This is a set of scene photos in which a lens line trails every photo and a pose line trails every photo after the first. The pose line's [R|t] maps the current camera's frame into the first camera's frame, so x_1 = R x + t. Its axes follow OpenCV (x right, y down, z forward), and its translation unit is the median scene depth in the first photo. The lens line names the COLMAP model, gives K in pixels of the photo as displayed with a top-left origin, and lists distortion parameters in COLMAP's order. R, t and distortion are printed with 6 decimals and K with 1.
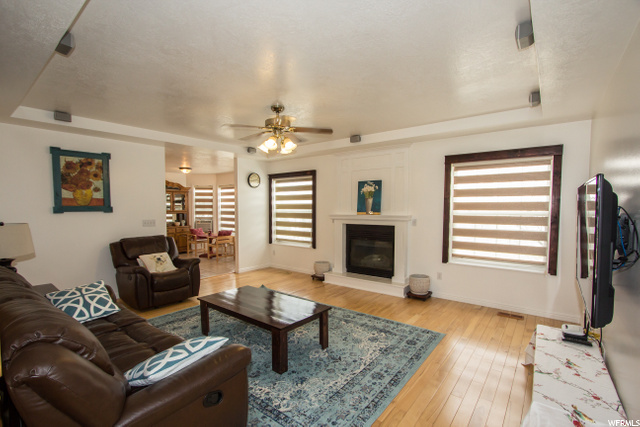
lens RADIAL K [[296.5, 0, 327.8], [0, 296.5, 222.4], [0, 0, 1]] dist [-0.001930, 0.000279]
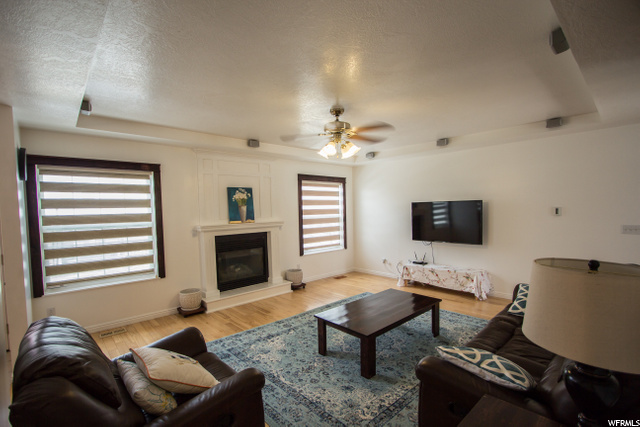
lens RADIAL K [[296.5, 0, 327.8], [0, 296.5, 222.4], [0, 0, 1]] dist [-0.001930, 0.000279]
pose [[0.172905, -0.040878, 0.984090, -0.758153], [0.085491, 0.995990, 0.026352, -0.029924], [-0.981221, 0.079575, 0.175707, 0.570202]]
